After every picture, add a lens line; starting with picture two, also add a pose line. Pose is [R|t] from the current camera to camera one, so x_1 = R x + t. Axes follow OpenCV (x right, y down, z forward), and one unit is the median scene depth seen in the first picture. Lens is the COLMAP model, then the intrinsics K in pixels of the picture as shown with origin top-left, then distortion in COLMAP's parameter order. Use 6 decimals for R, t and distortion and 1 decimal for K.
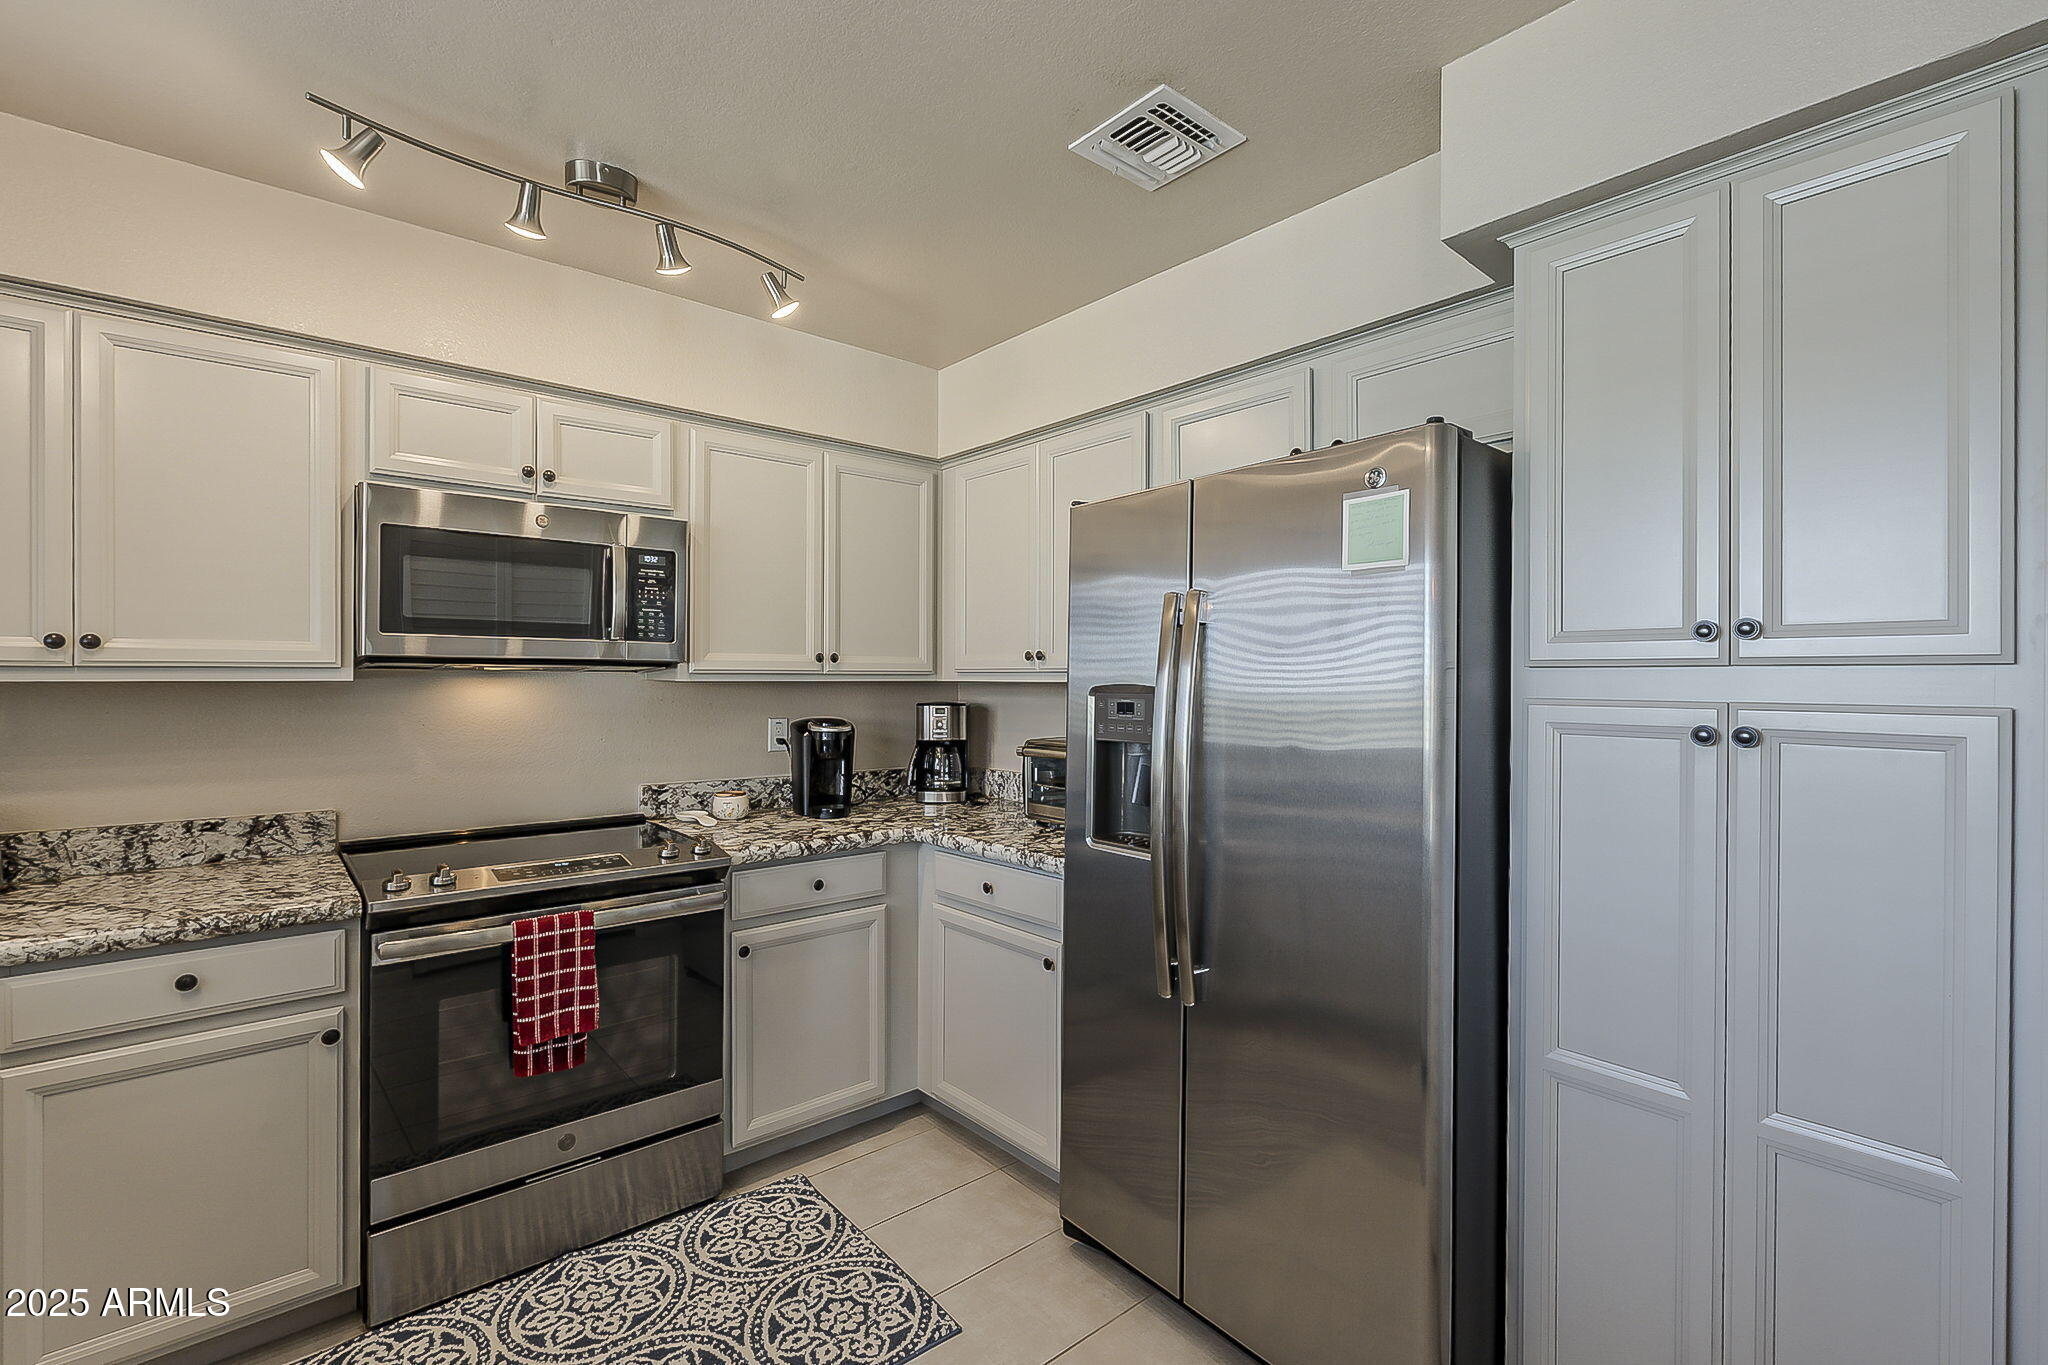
lens RADIAL K [[902.6, 0, 1017.7], [0, 902.6, 687.0], [0, 0, 1]] dist [-0.000185, 0.000061]
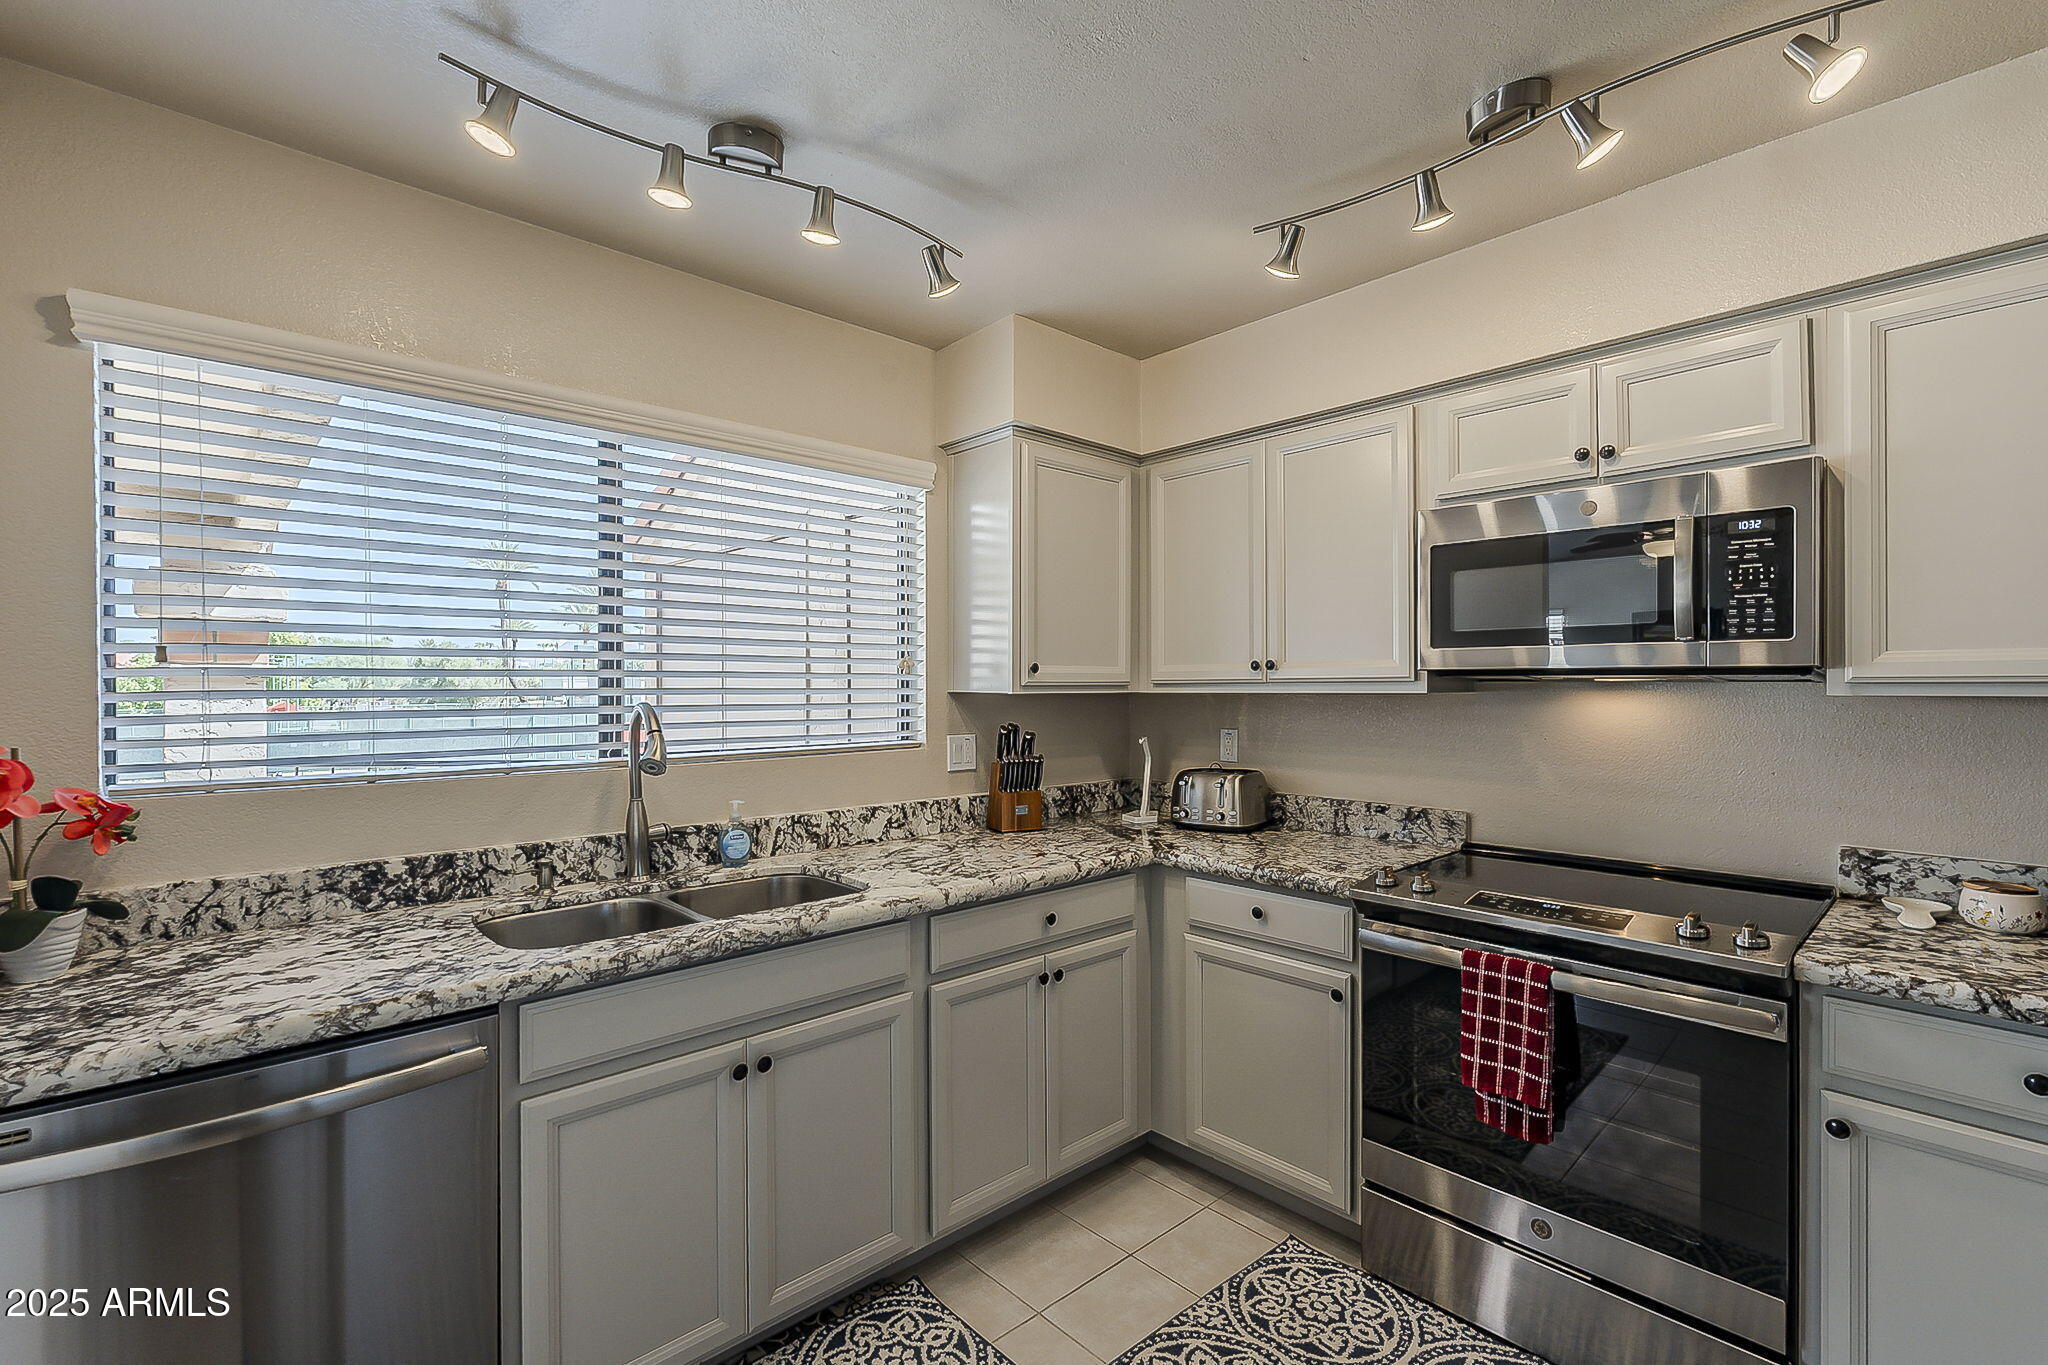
lens RADIAL K [[911.8, 0, 1024.7], [0, 911.8, 696.4], [0, 0, 1]] dist [0.003282, 0.000623]
pose [[0.033191, 0.007138, -0.999424, 0.358016], [-0.010527, 0.999922, 0.006792, -0.004888], [0.999394, 0.010295, 0.033264, 0.478318]]
